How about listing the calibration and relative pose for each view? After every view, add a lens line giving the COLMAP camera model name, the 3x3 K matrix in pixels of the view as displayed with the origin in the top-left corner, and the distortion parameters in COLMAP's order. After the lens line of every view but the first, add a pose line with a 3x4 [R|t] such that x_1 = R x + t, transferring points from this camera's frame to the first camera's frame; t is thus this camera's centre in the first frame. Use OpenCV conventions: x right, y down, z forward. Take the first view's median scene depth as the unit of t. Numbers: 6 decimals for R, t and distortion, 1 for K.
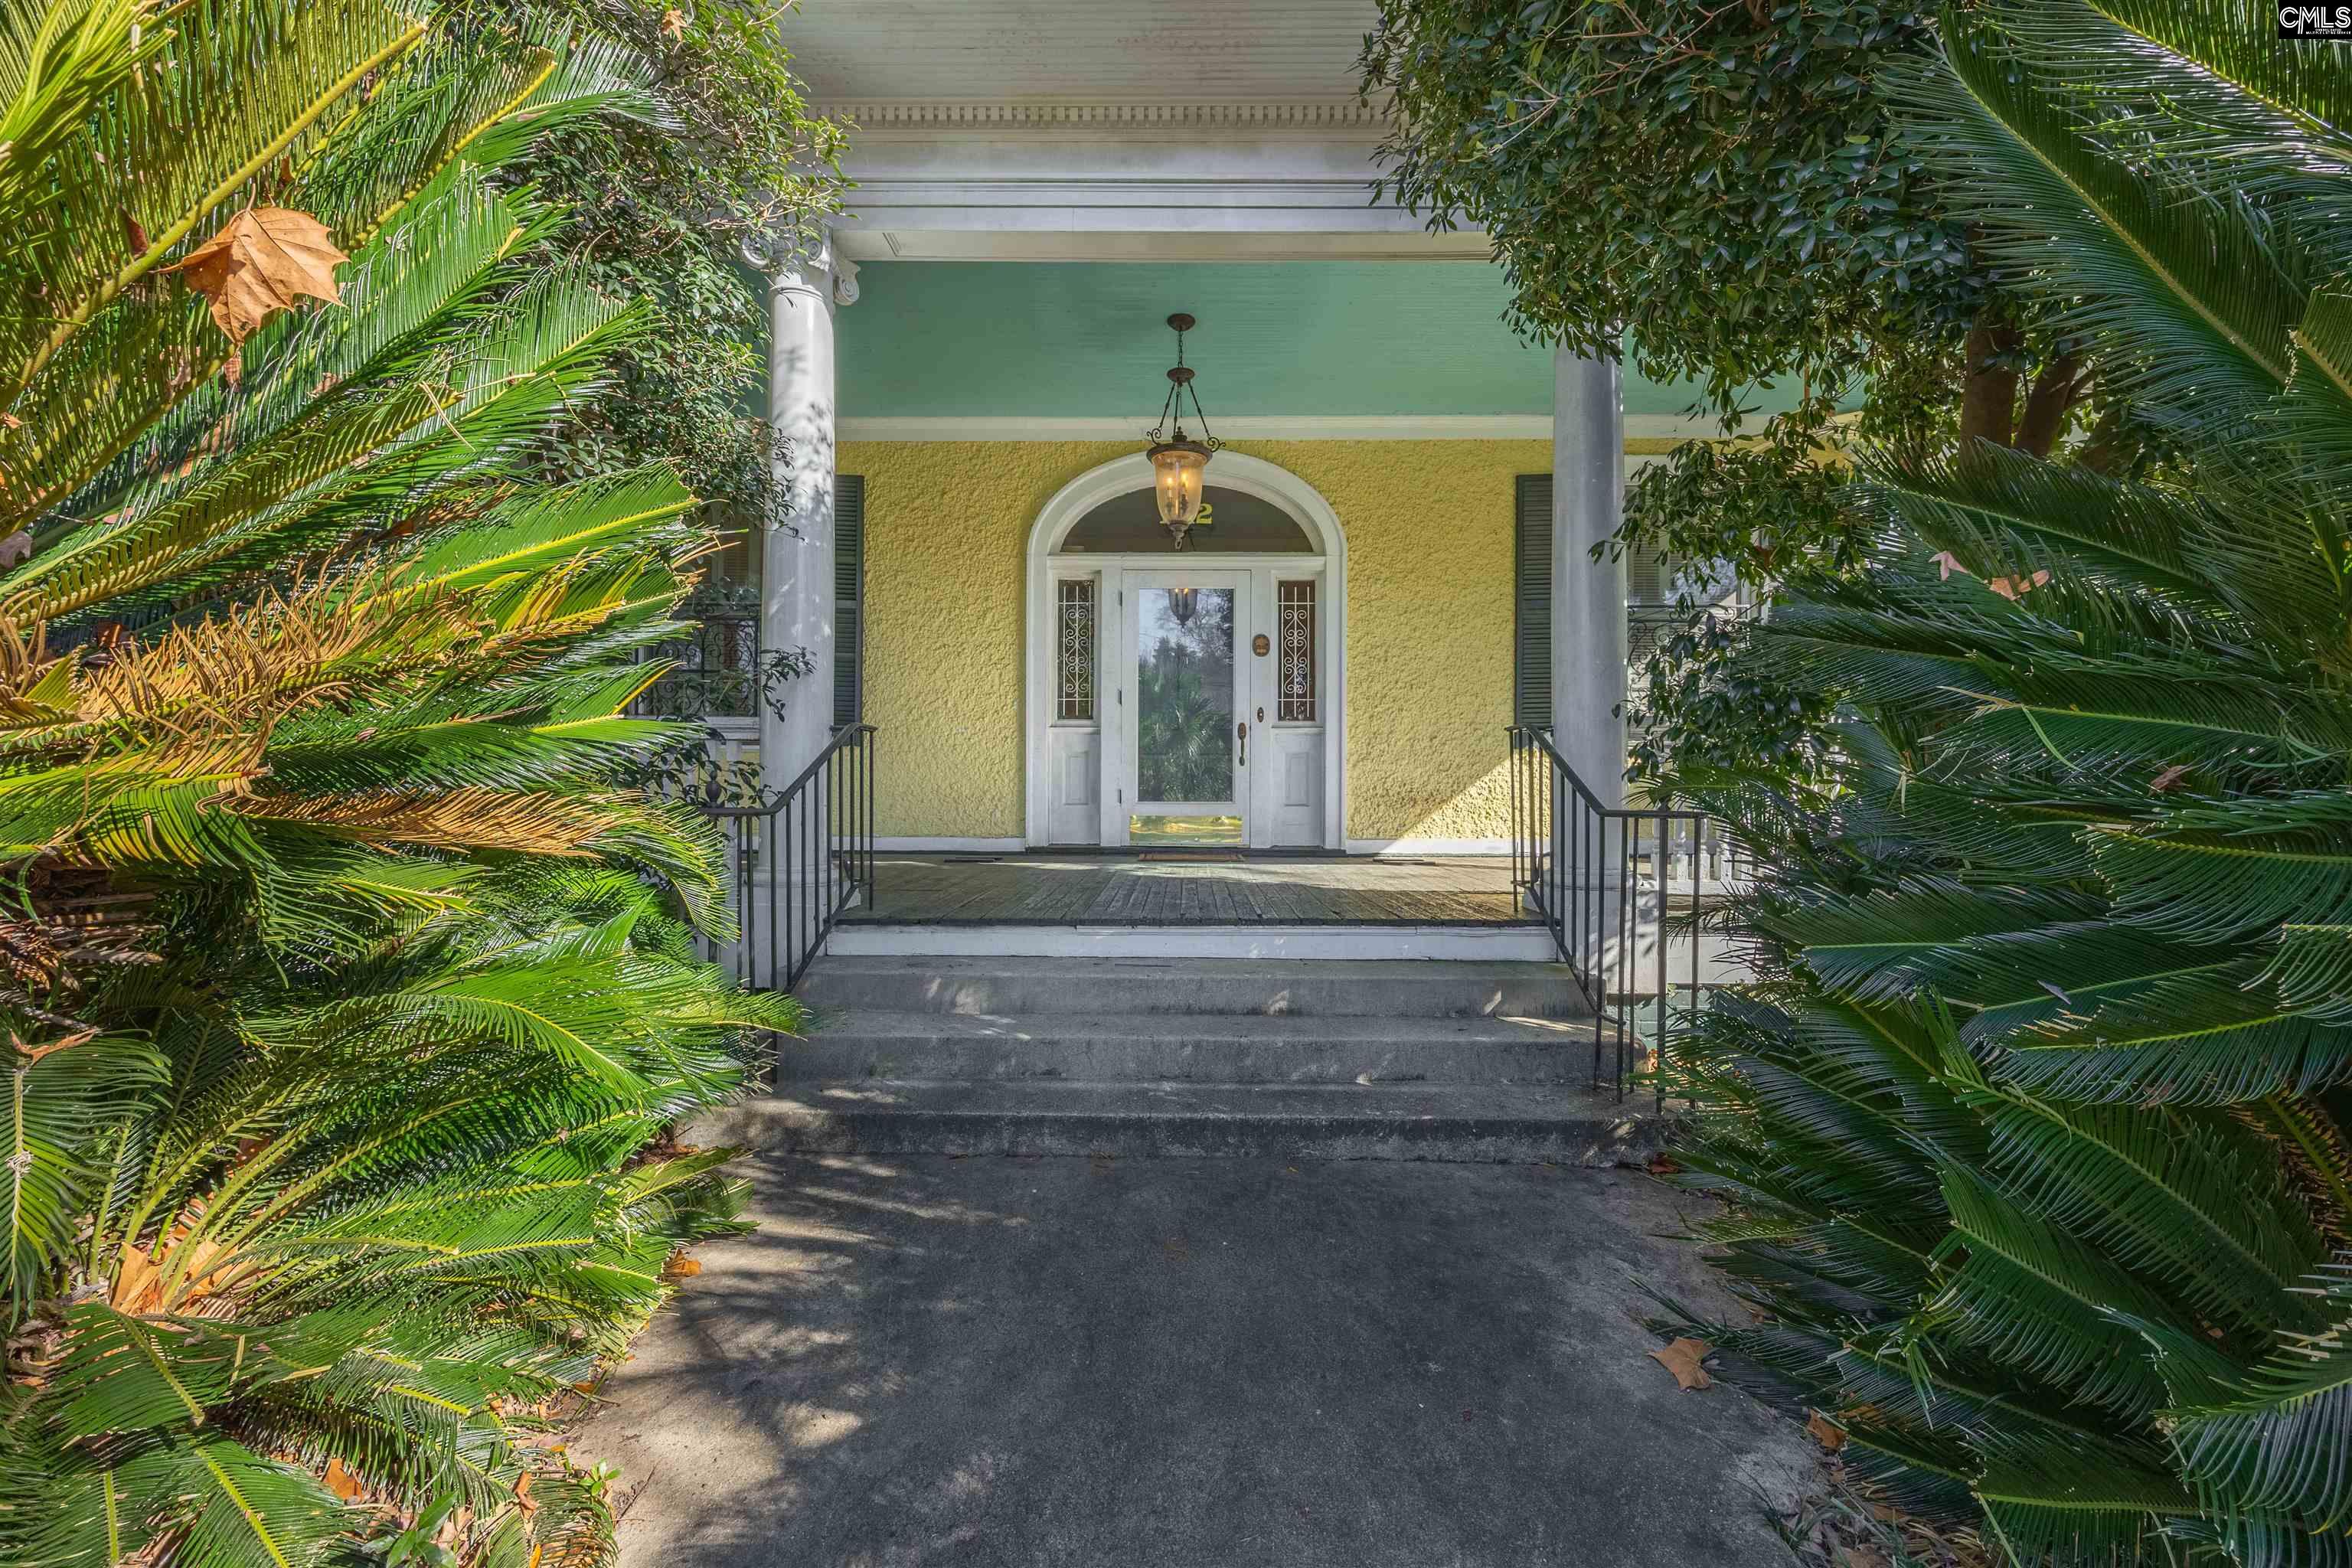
lens RADIAL K [[911.5, 0, 1173.1], [0, 911.5, 785.7], [0, 0, 1]] dist [-0.000107, 0.000053]
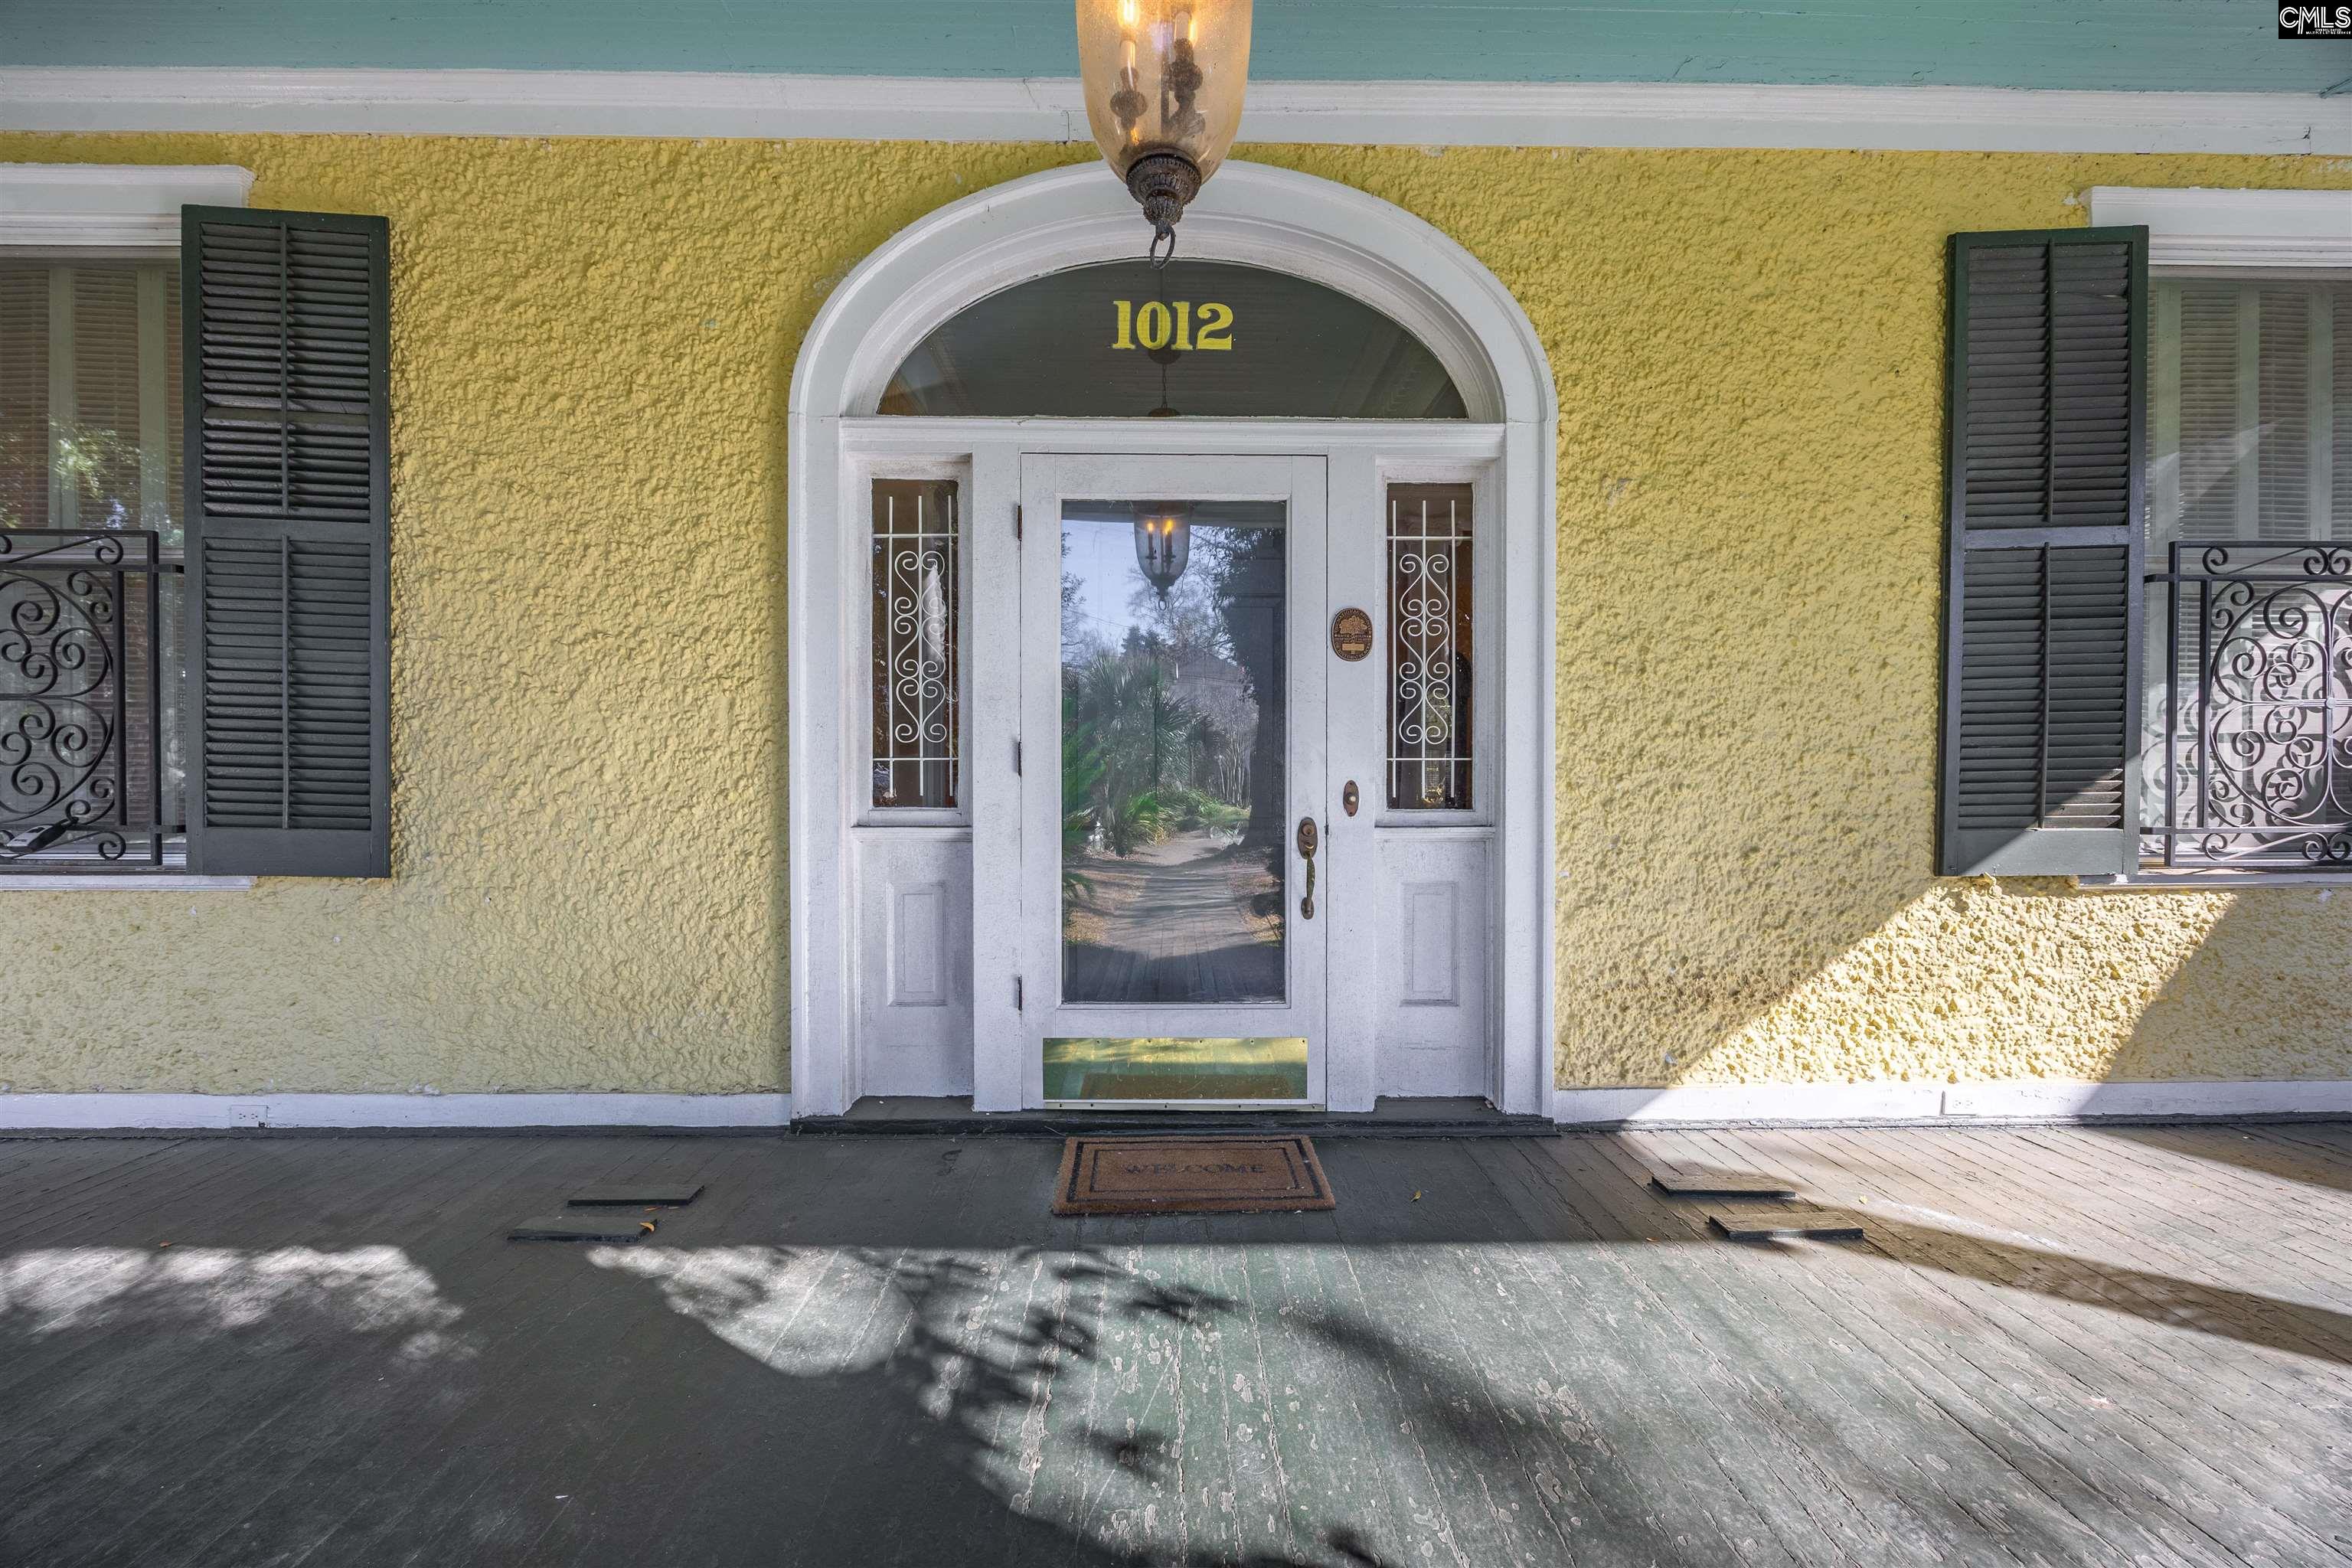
lens RADIAL K [[911.5, 0, 1176.8], [0, 911.5, 780.4], [0, 0, 1]] dist [-0.000107, 0.000053]
pose [[0.999375, -0.003840, 0.035140, 0.000392], [0.003609, 0.999972, 0.006625, -0.088782], [-0.035164, -0.006494, 0.999360, 0.576959]]
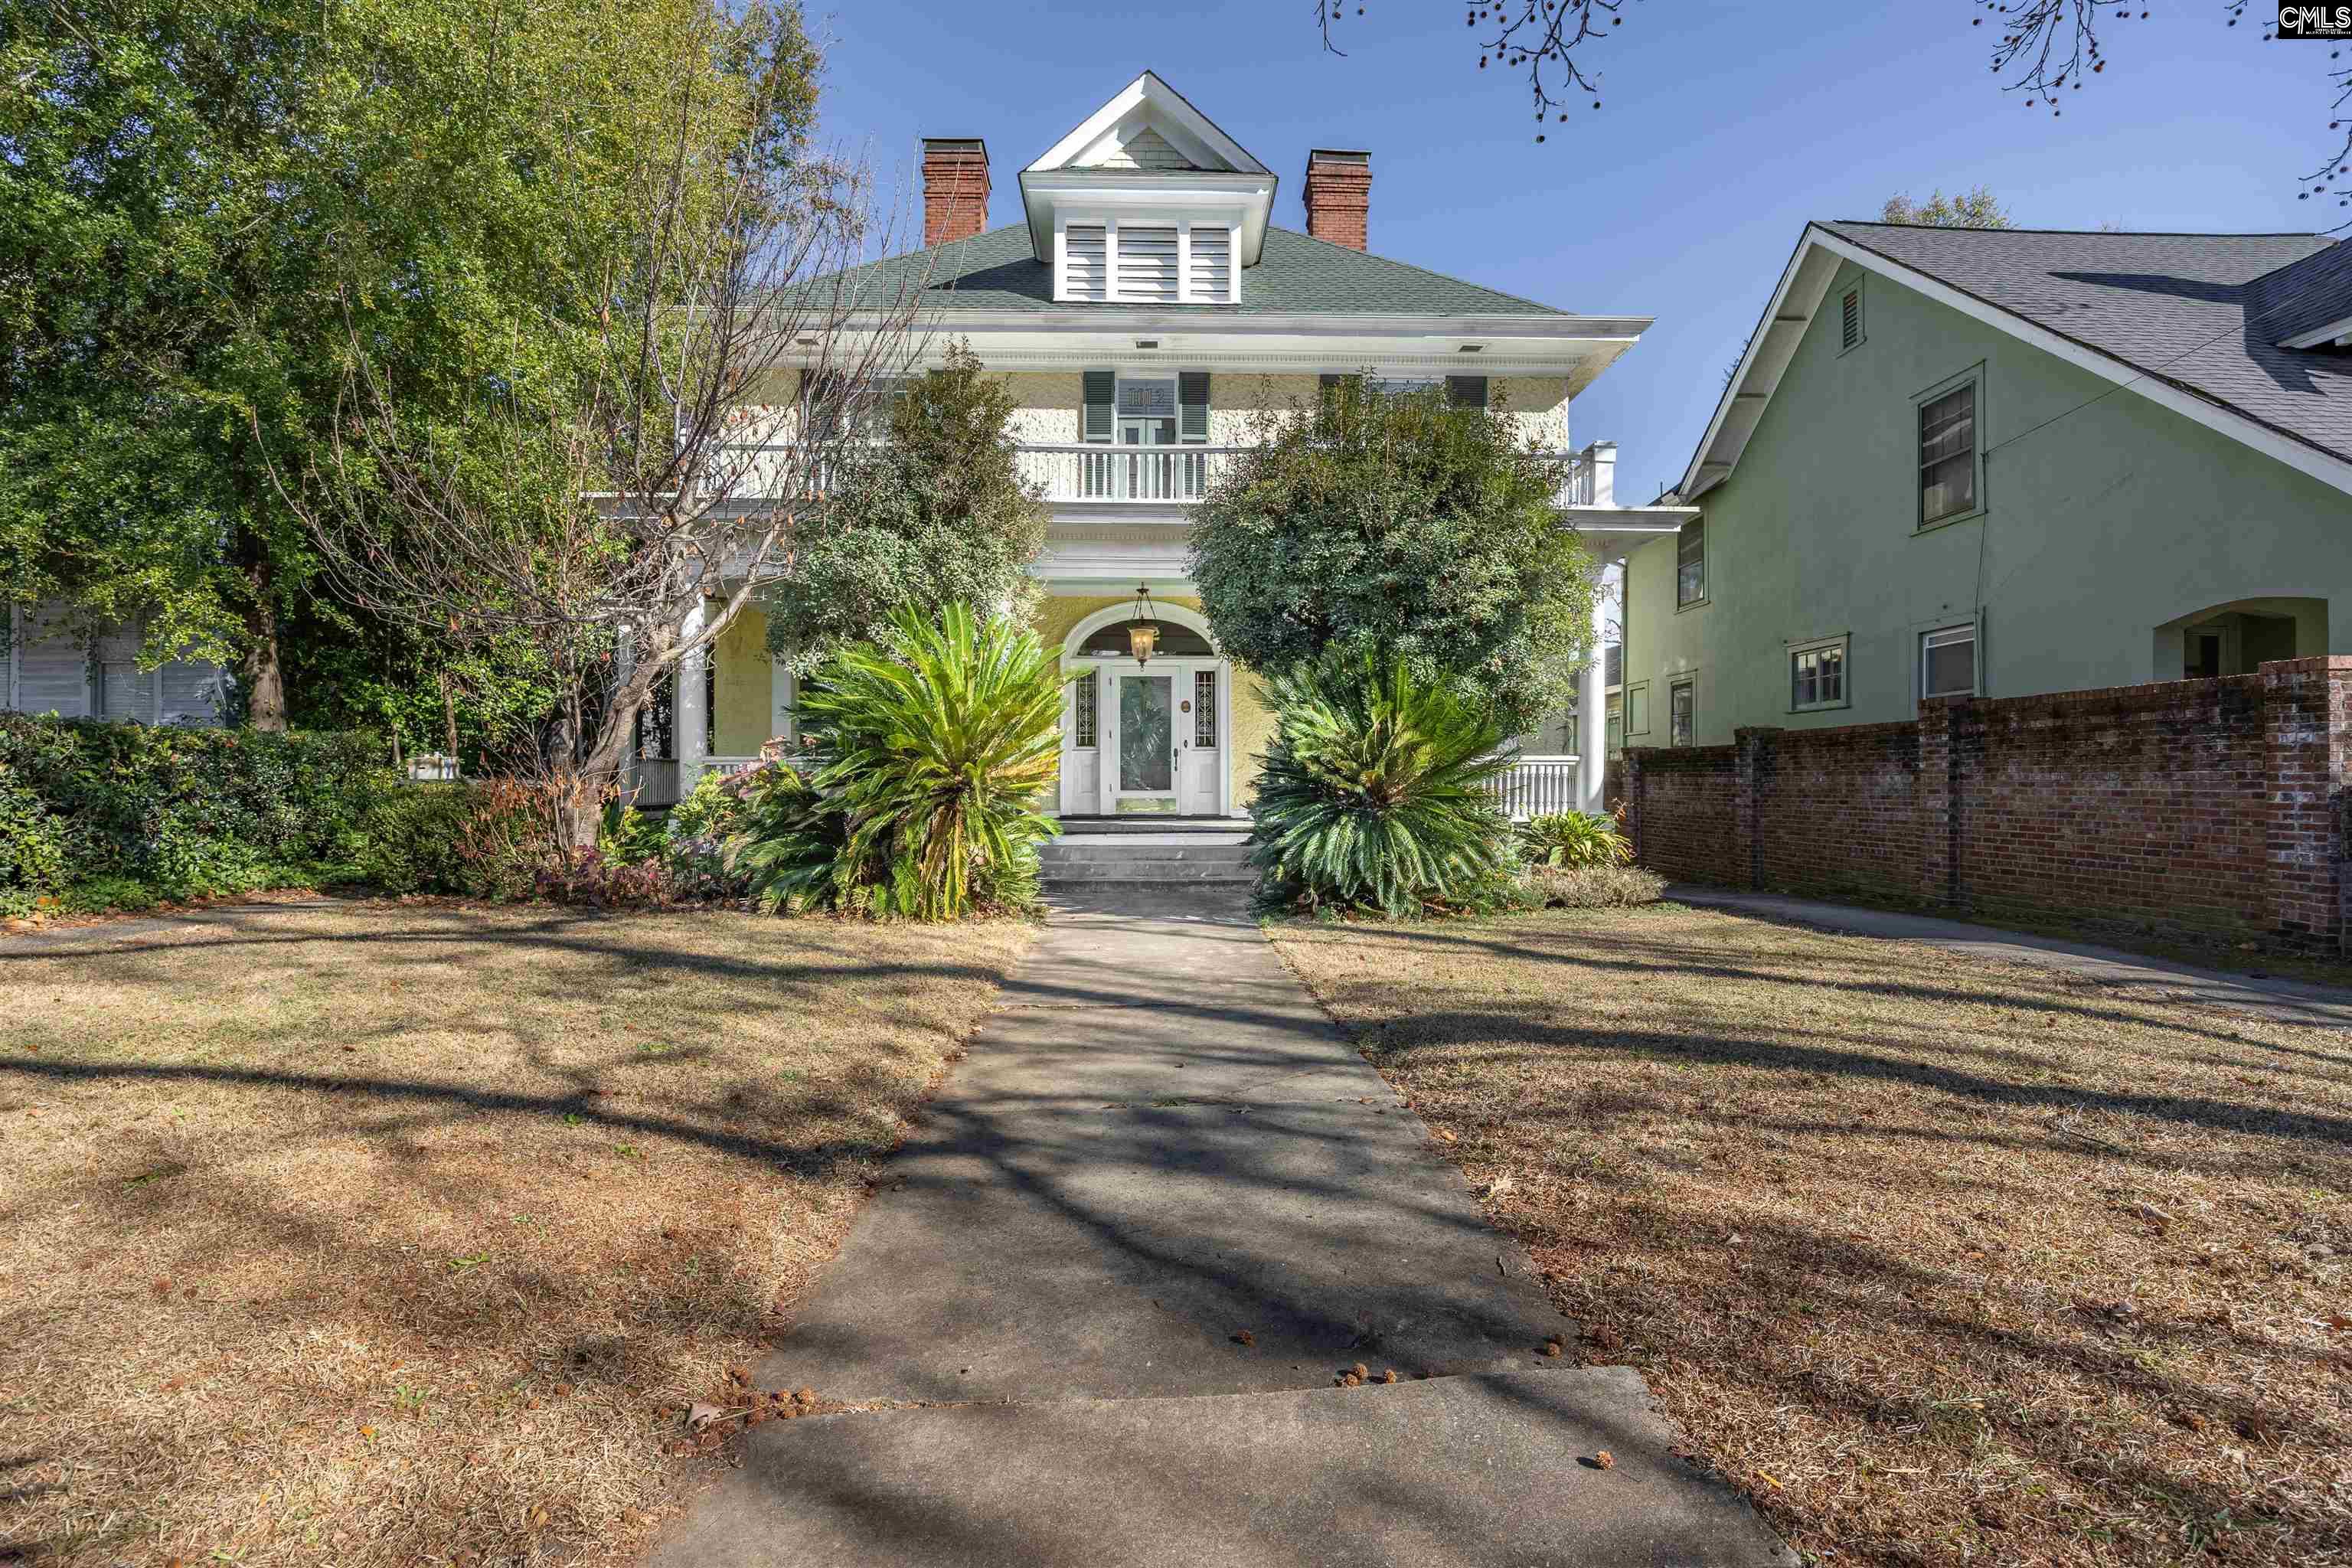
lens RADIAL K [[1151.1, 0, 1174.0], [0, 1151.1, 780.0], [0, 0, 1]] dist [-0.000076, 0.000000]
pose [[0.999360, -0.008680, 0.034710, -0.011154], [0.008695, 0.999962, -0.000275, -0.003362], [-0.034706, 0.000576, 0.999397, -1.349708]]
